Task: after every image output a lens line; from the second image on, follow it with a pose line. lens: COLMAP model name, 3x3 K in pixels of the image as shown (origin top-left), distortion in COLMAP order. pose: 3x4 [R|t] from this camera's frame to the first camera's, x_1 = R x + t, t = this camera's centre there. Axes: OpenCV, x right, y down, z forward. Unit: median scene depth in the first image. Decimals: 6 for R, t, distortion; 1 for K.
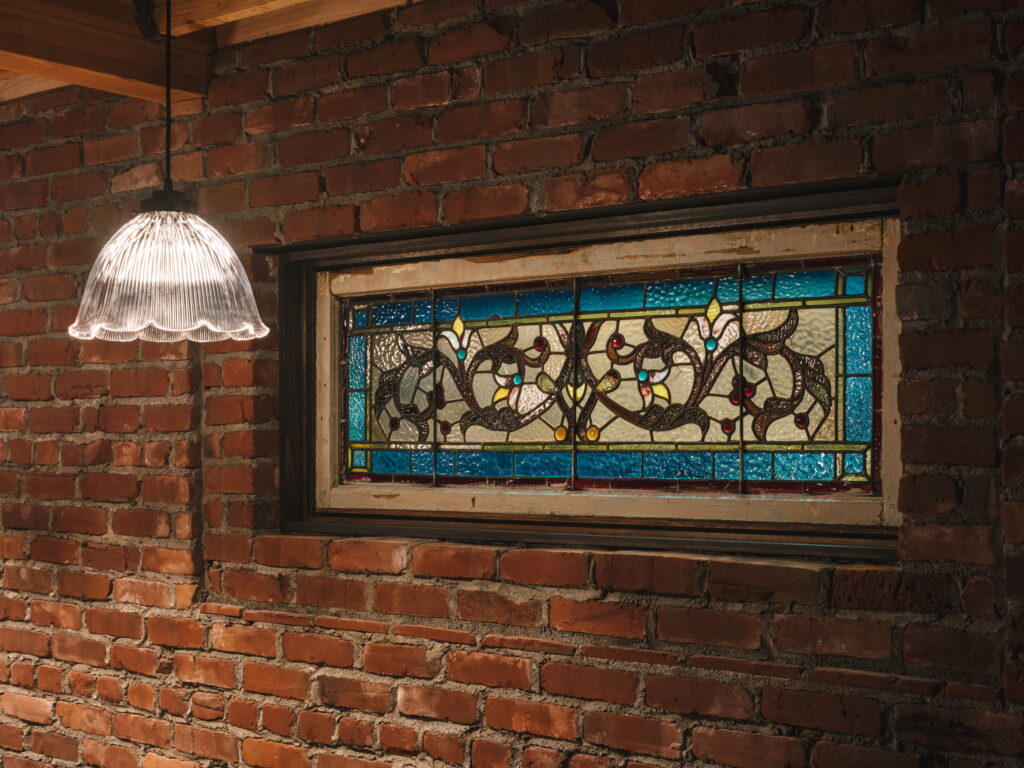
lens RADIAL K [[1450.1, 0, 442.3], [0, 1450.1, 459.3], [0, 0, 1]] dist [-0.073146, 0.000000]
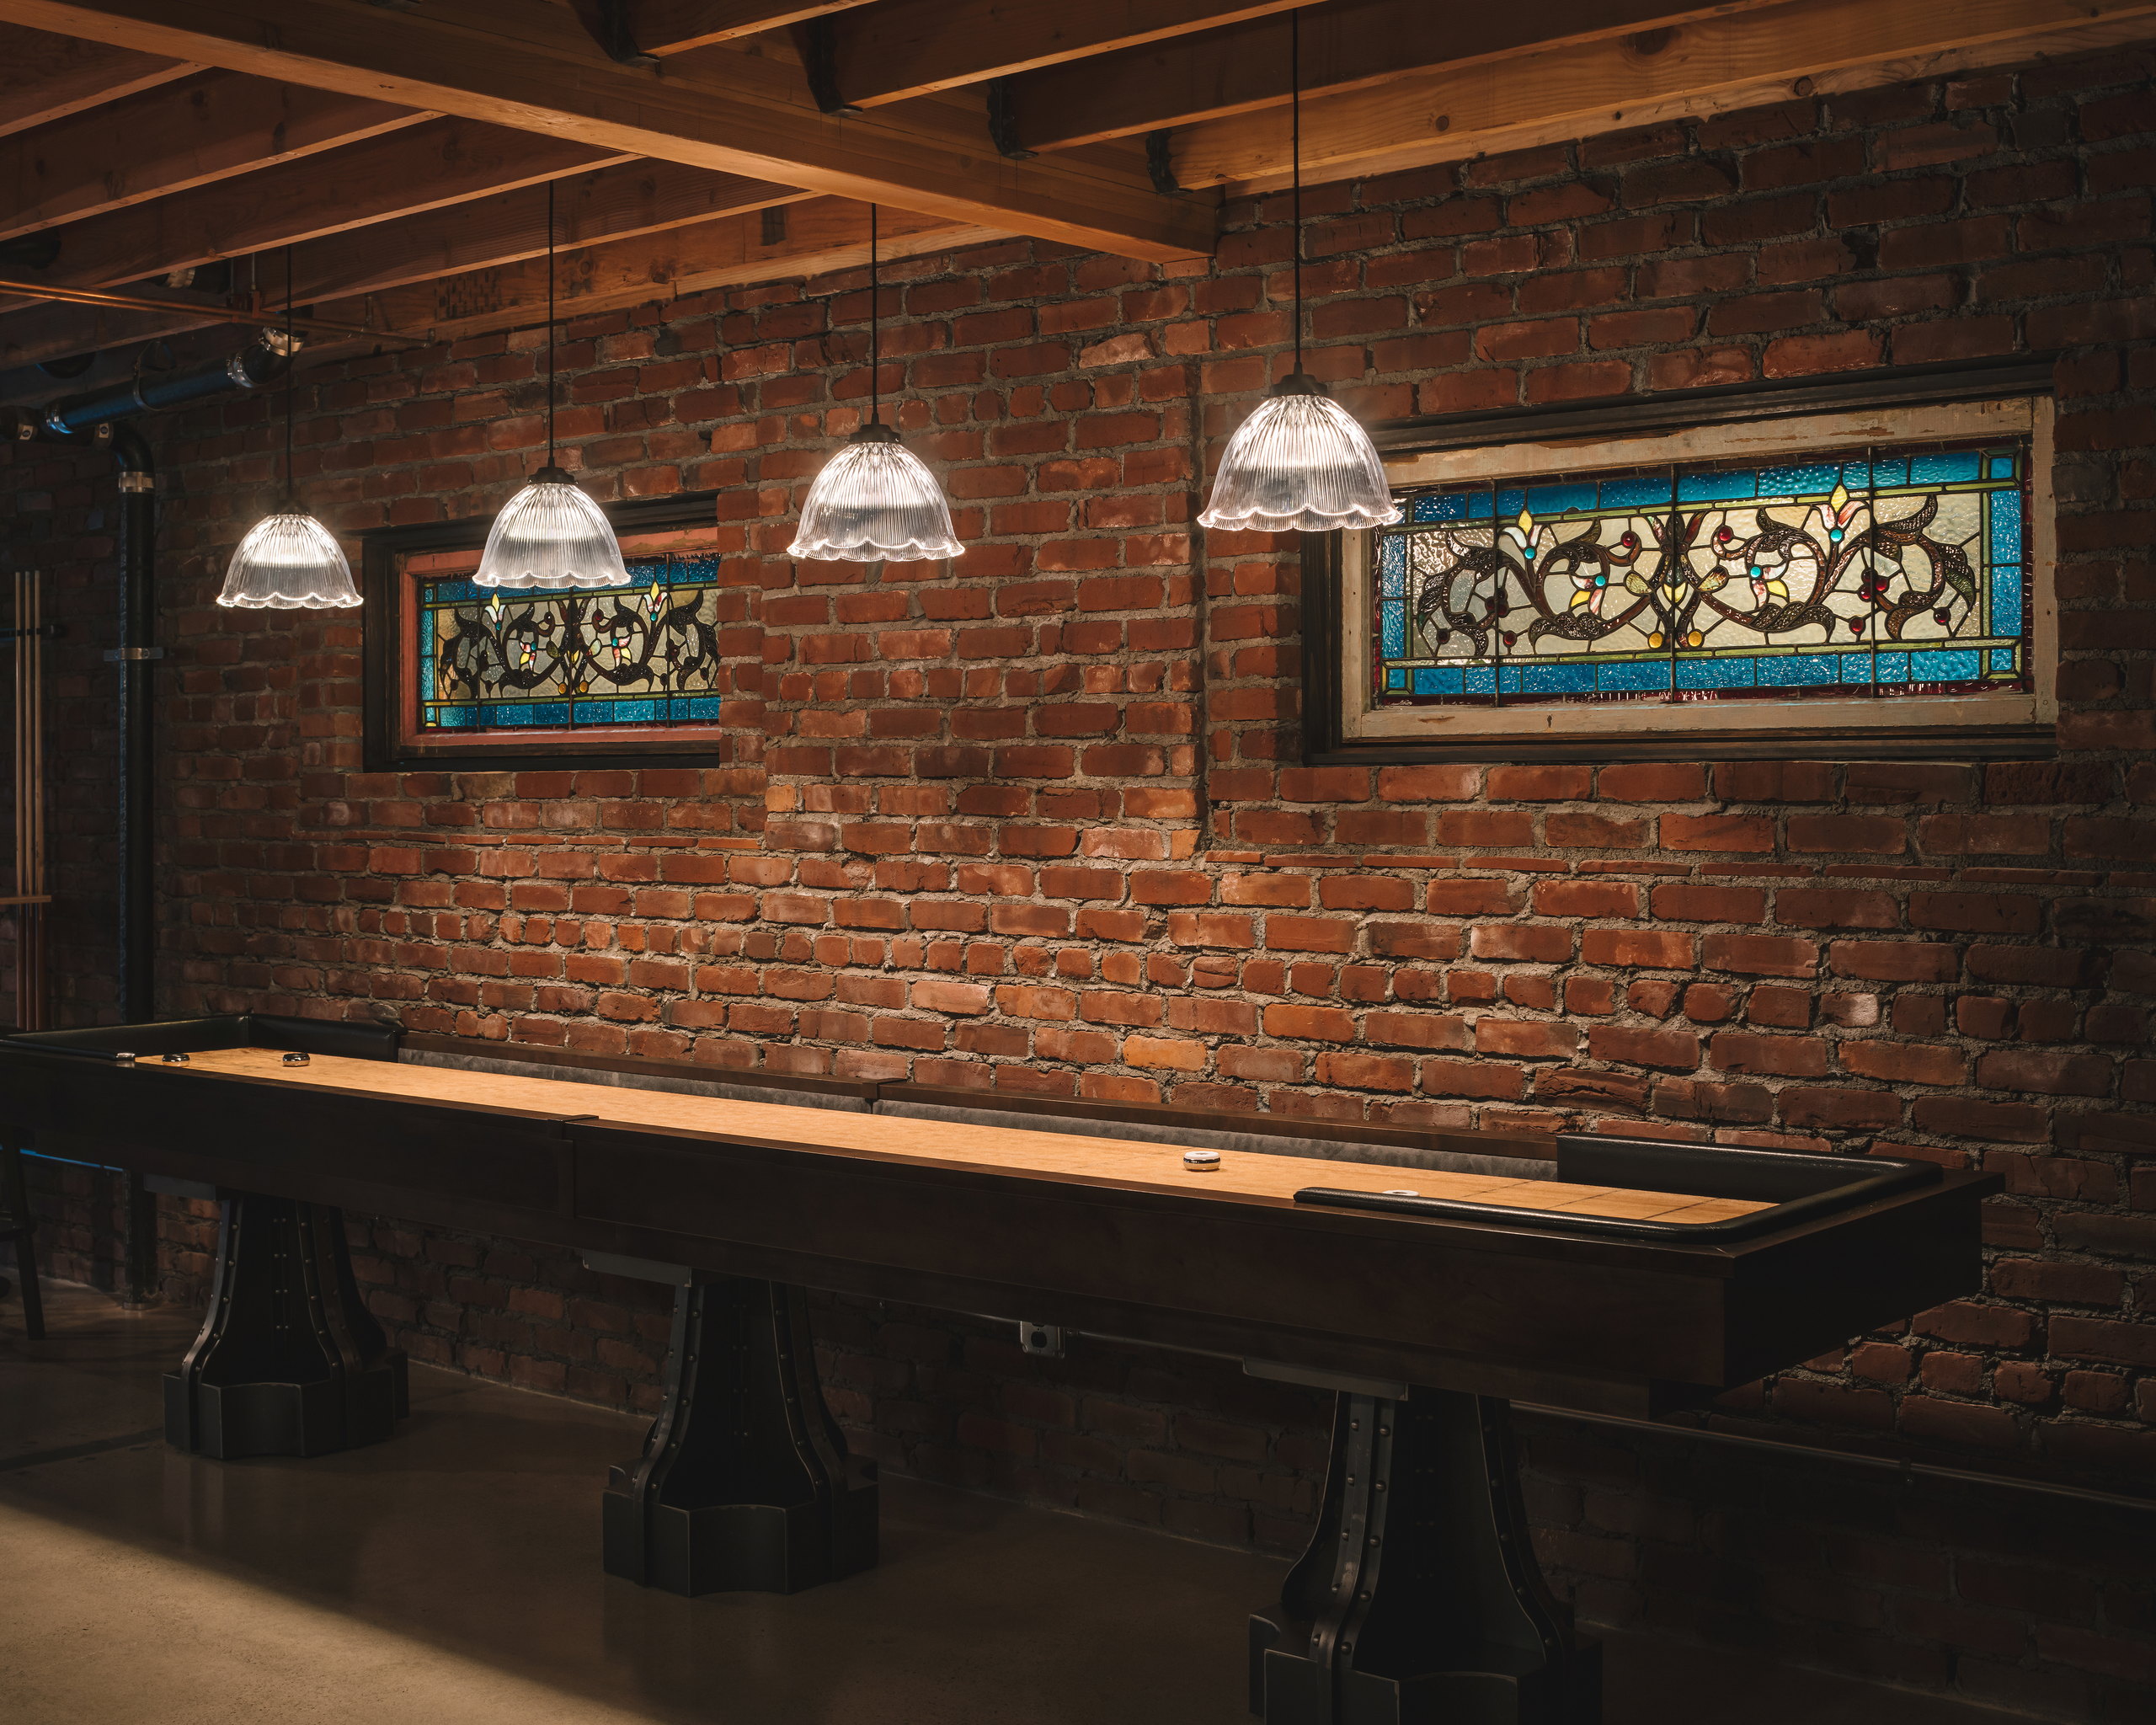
lens RADIAL K [[2669.9, 0, 920.6], [0, 2669.9, 778.0], [0, 0, 1]] dist [-0.066232, 0.000000]
pose [[0.997390, -0.000942, -0.072193, -0.249474], [-0.000247, 0.999865, -0.016459, 0.093301], [0.072199, 0.016434, 0.997255, -0.647512]]
